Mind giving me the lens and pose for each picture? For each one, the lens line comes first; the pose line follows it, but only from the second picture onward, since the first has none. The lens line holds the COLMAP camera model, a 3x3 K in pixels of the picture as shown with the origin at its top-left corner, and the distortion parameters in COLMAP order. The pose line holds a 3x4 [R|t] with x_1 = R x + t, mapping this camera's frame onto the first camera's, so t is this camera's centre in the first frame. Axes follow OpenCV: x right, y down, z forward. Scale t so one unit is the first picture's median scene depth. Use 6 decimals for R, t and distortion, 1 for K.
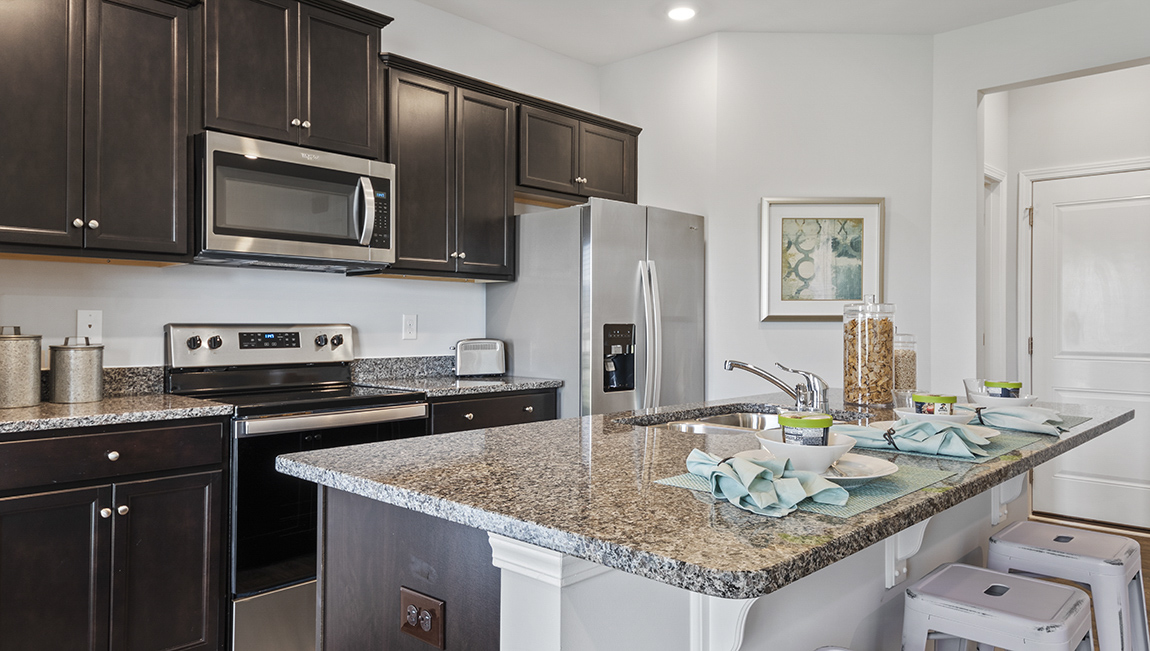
lens RADIAL K [[600.5, 0, 575.0], [0, 600.5, 325.5], [0, 0, 1]] dist [0.050970, -0.048718]
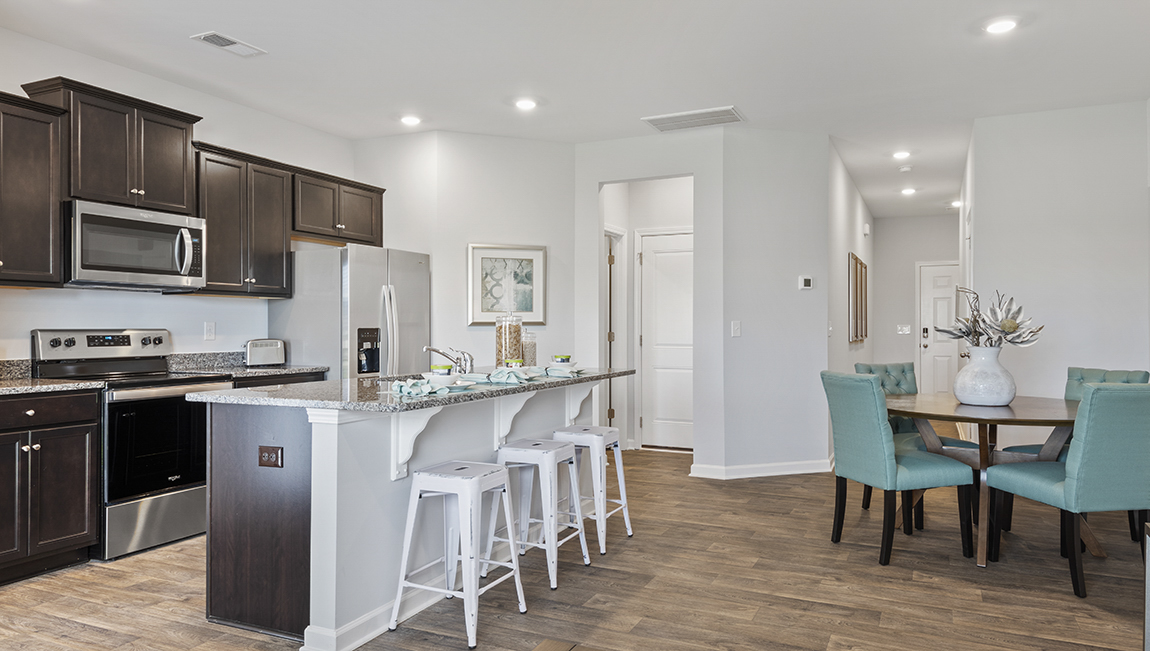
lens RADIAL K [[735.9, 0, 575.0], [0, 735.9, 325.5], [0, 0, 1]] dist [0.072512, -0.059802]
pose [[0.948075, -0.004030, 0.318021, -0.026590], [0.006034, 0.999968, -0.005318, 0.004354], [-0.317989, 0.006961, 0.948069, -0.965832]]
